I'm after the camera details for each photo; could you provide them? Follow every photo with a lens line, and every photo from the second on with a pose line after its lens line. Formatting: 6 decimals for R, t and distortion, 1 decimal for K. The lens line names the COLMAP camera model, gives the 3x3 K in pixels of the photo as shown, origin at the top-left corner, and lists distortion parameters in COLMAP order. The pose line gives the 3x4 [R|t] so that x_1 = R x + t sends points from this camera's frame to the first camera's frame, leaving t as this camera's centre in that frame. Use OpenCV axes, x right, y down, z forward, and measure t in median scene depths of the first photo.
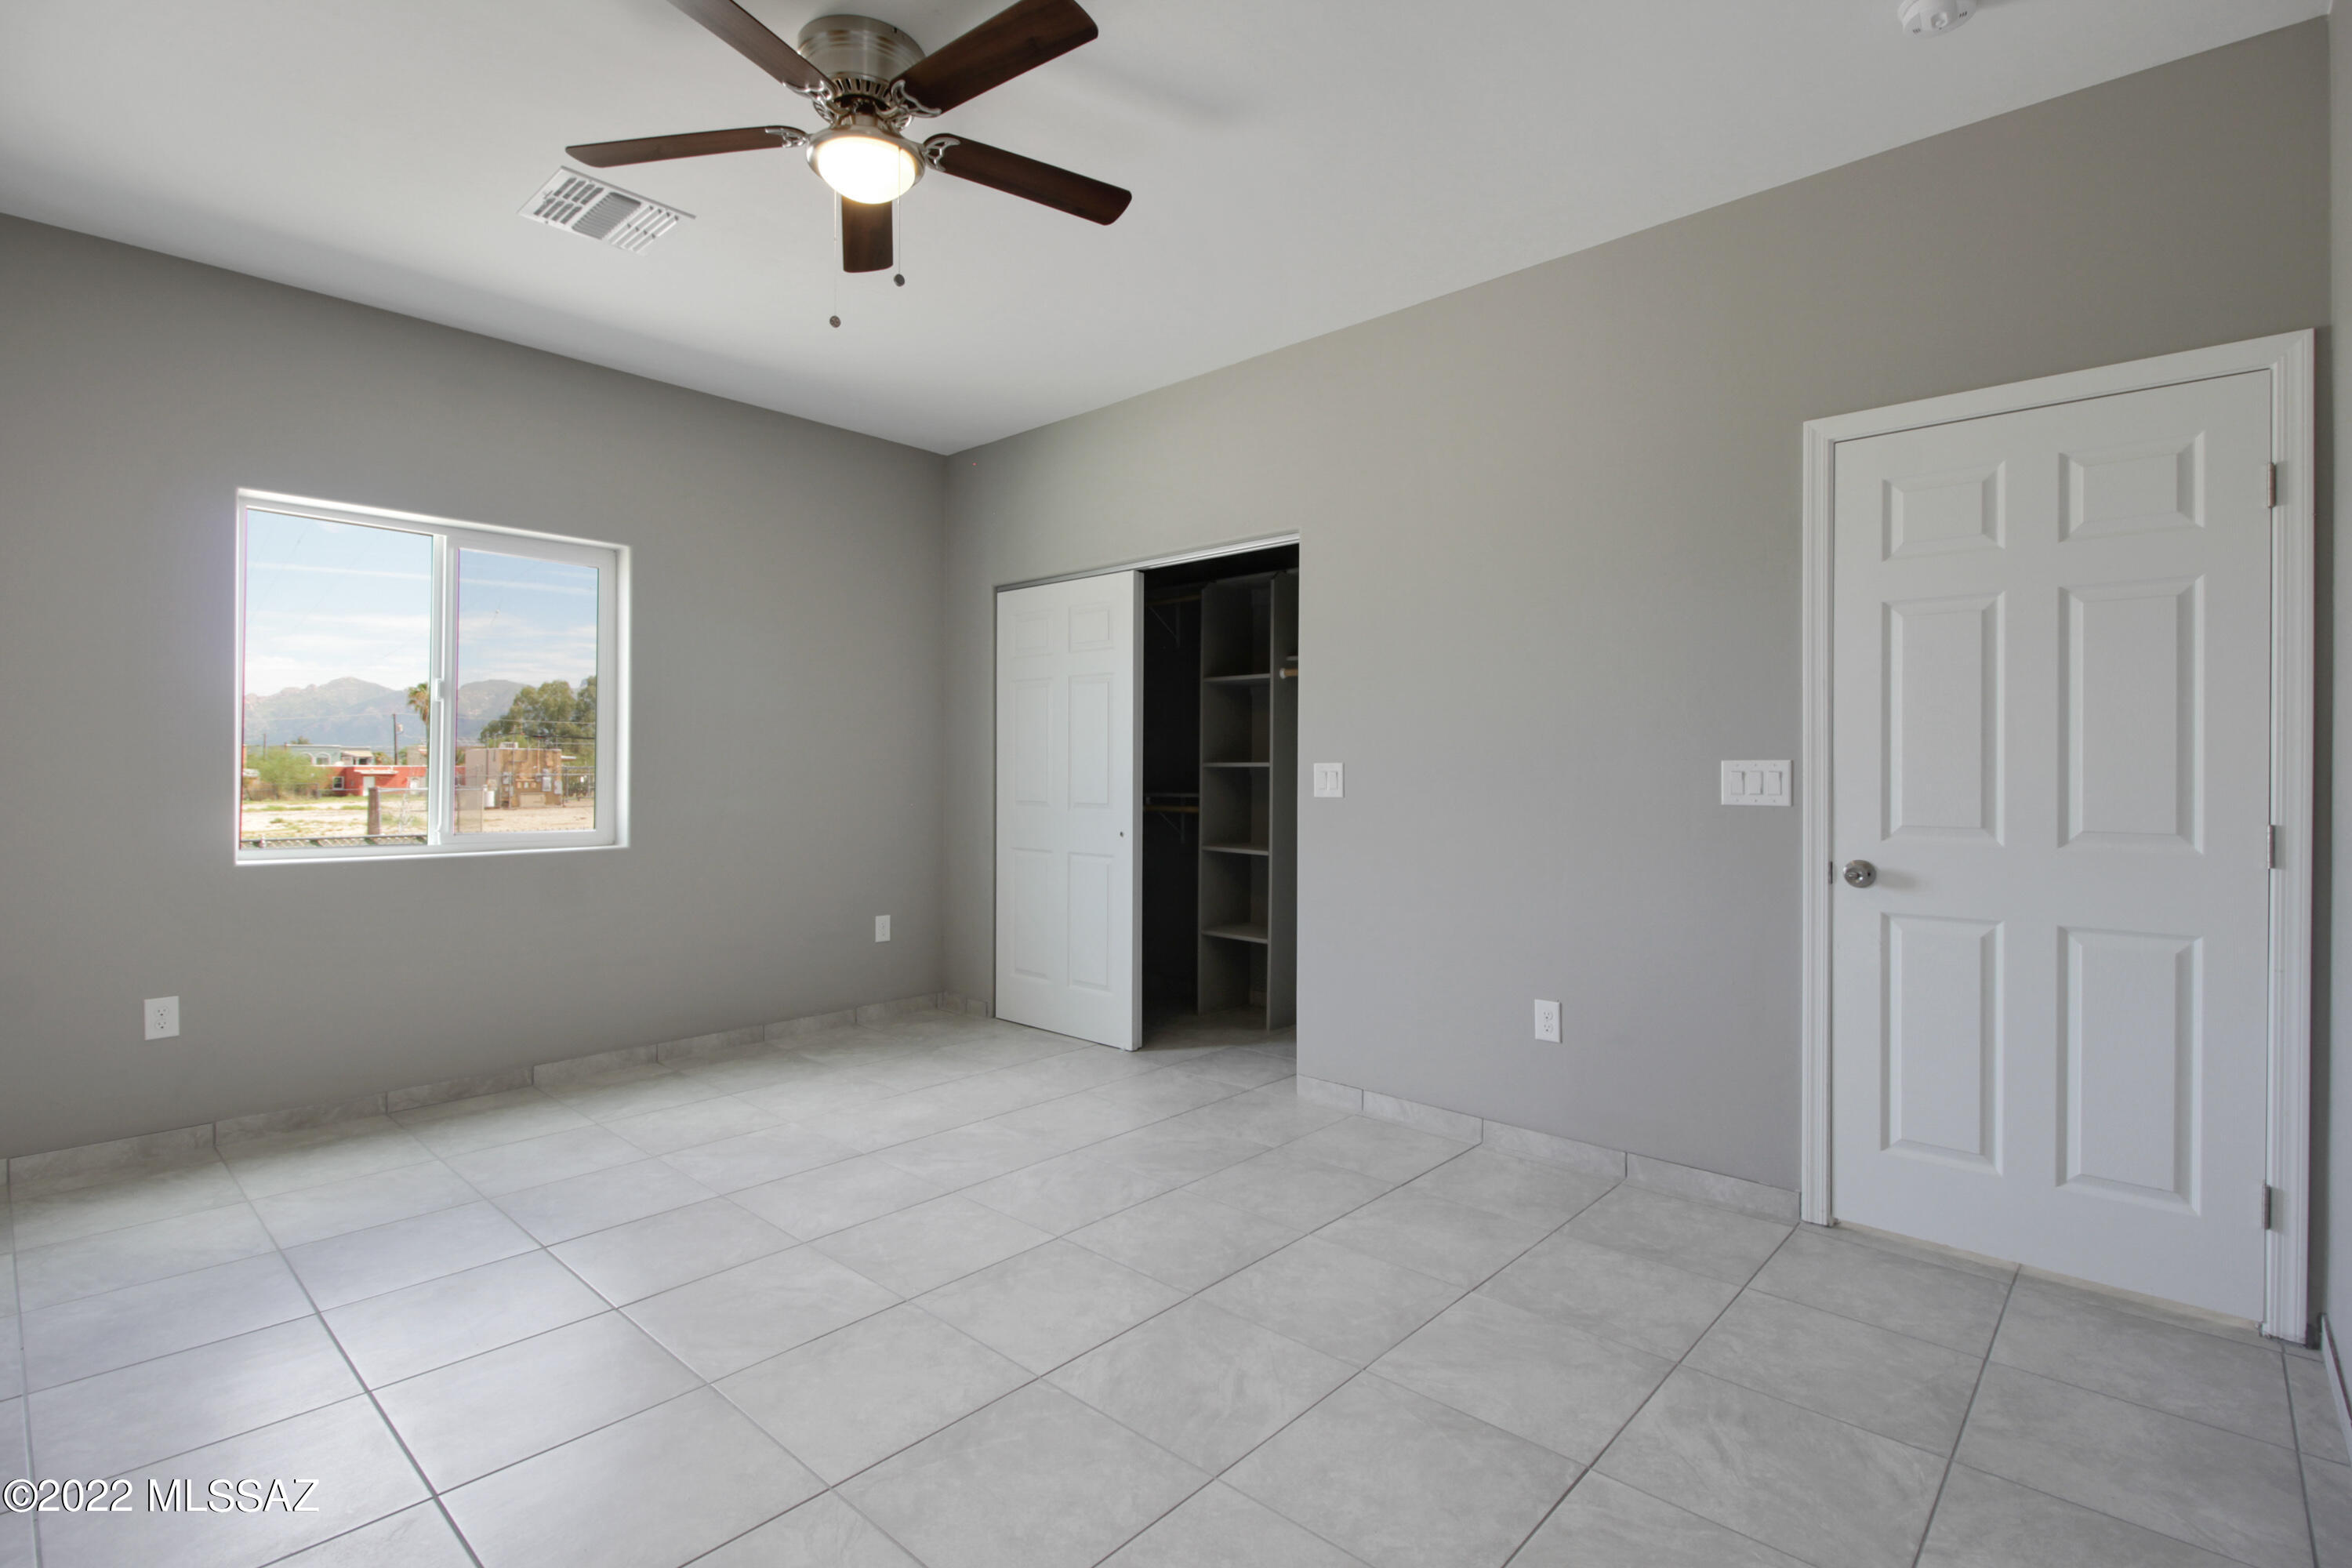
lens RADIAL K [[1117.4, 0, 1172.7], [0, 1117.4, 772.6], [0, 0, 1]] dist [0.021972, -0.013845]
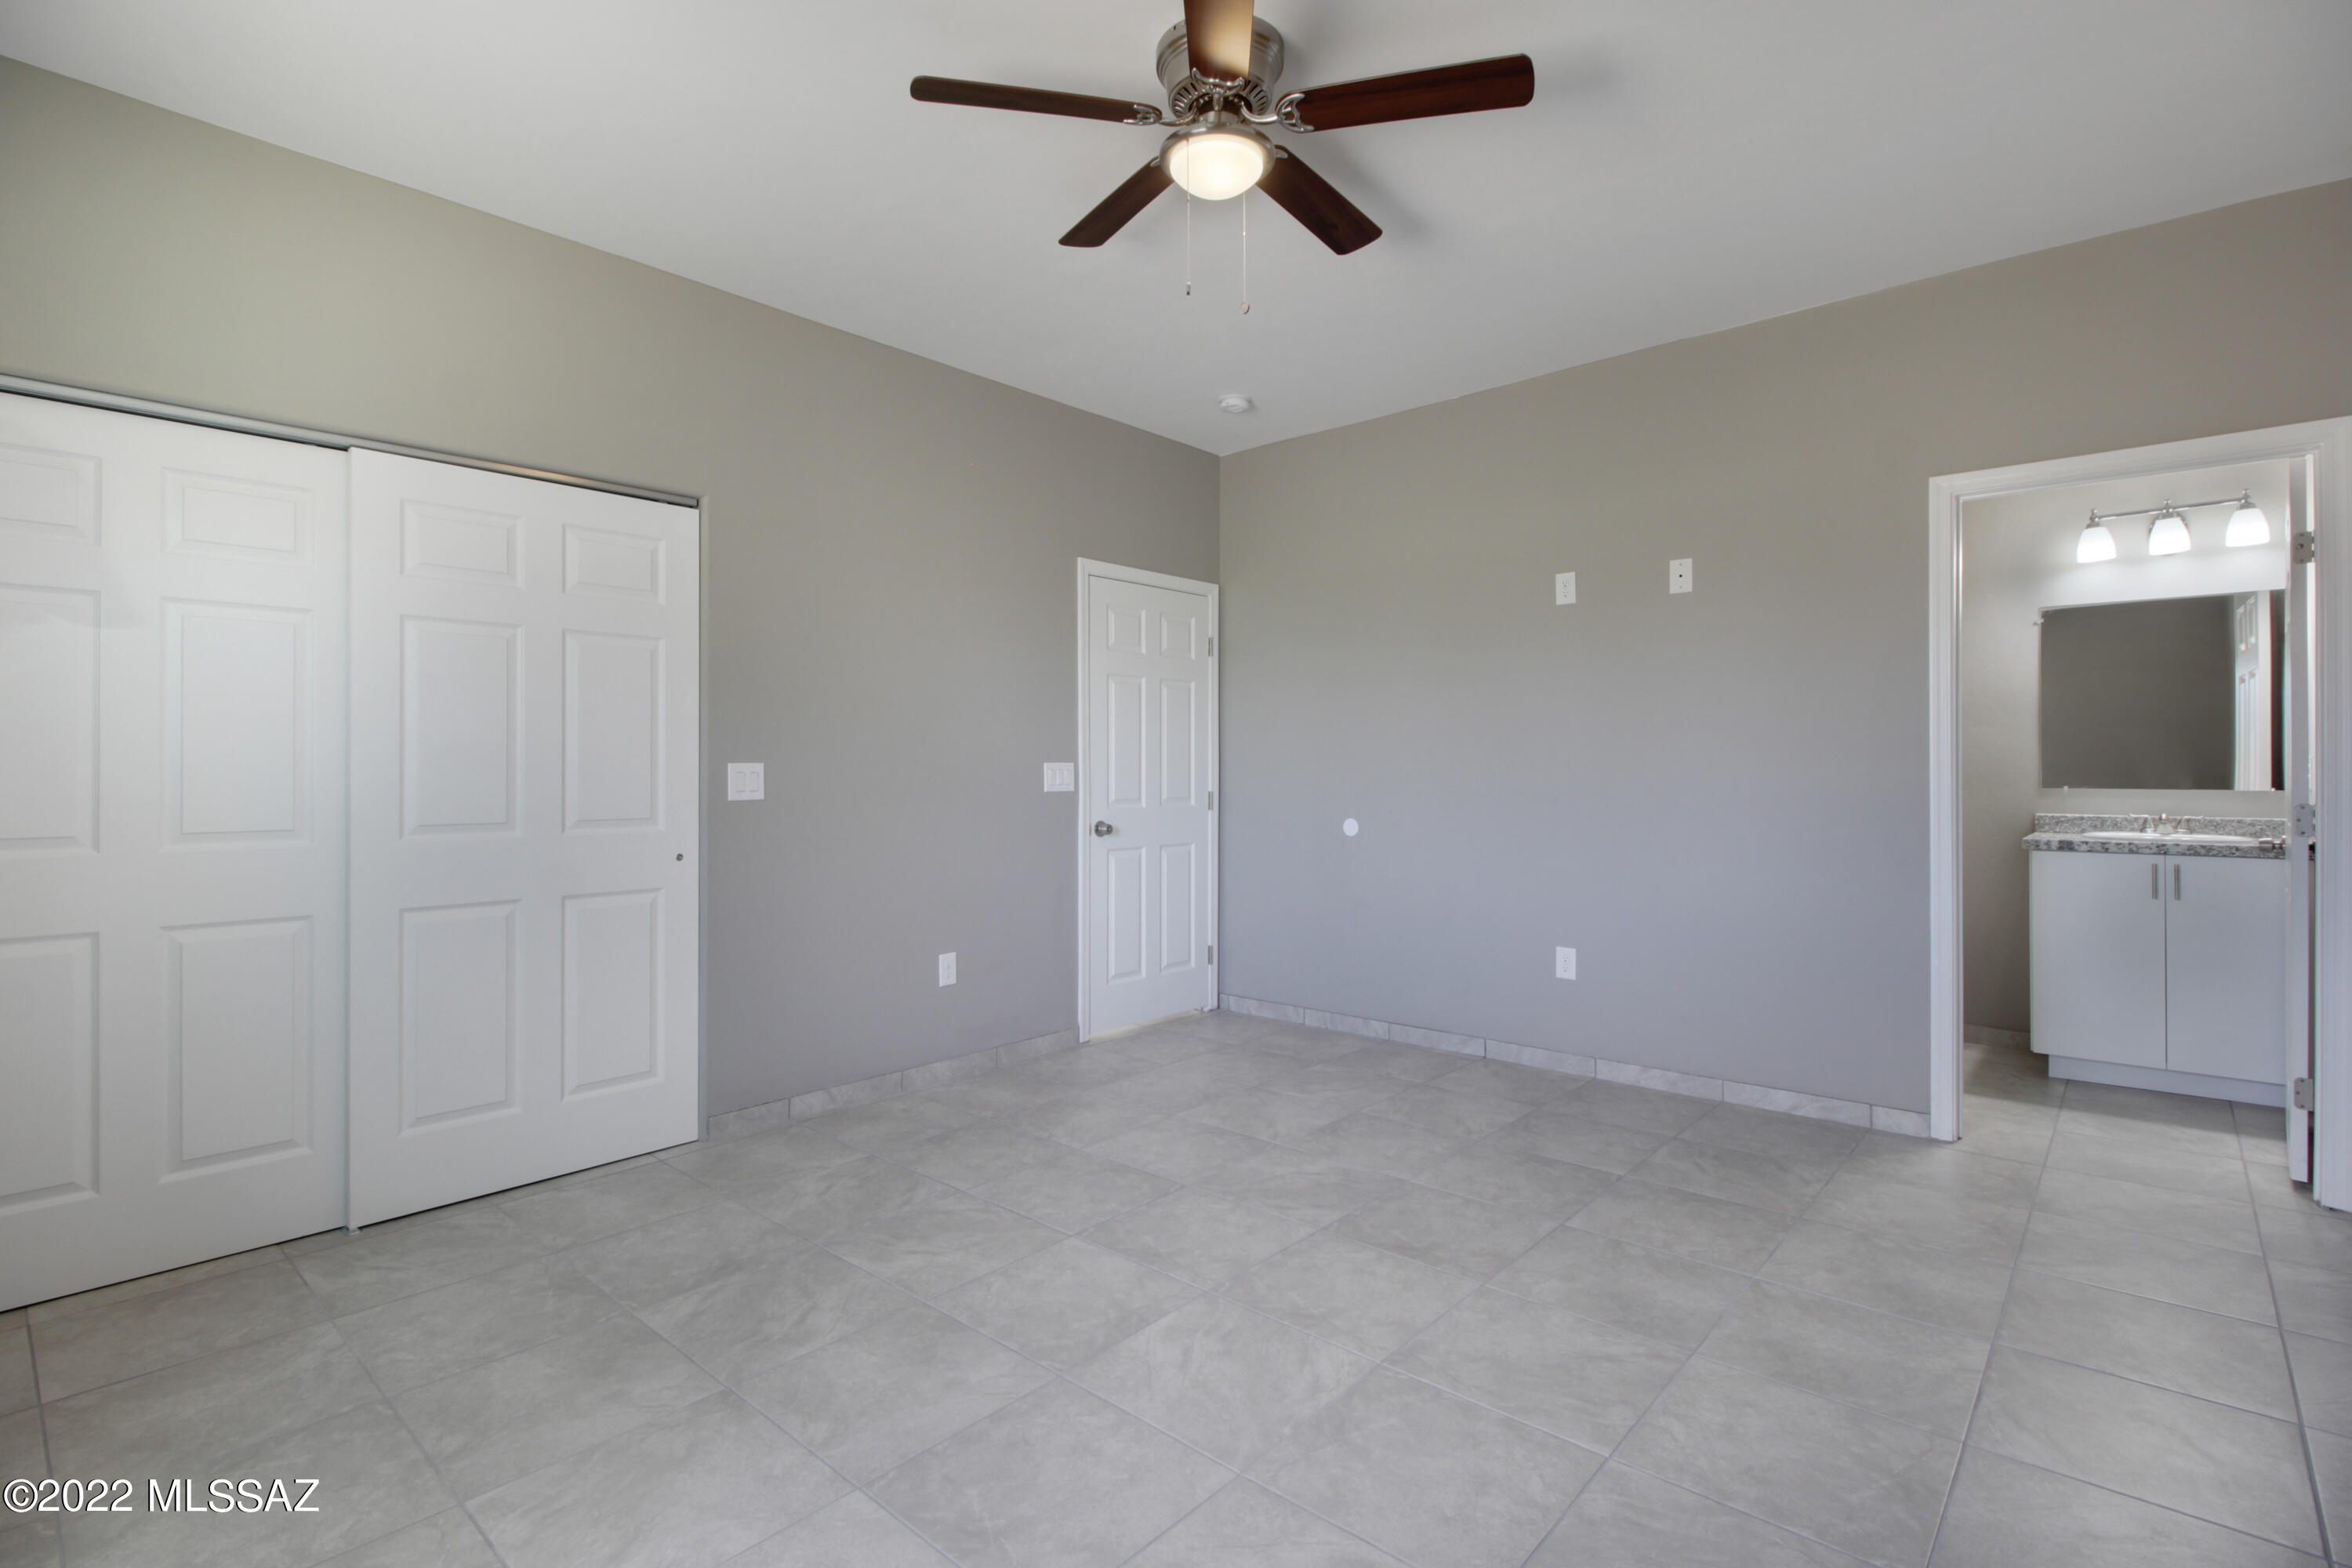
lens RADIAL K [[1117.4, 0, 1172.7], [0, 1117.4, 772.6], [0, 0, 1]] dist [0.021972, -0.013845]
pose [[-0.033021, -0.004607, 0.999444, -1.065736], [0.006469, 0.999967, 0.004823, -0.003695], [-0.999434, 0.006625, -0.032990, 0.908247]]
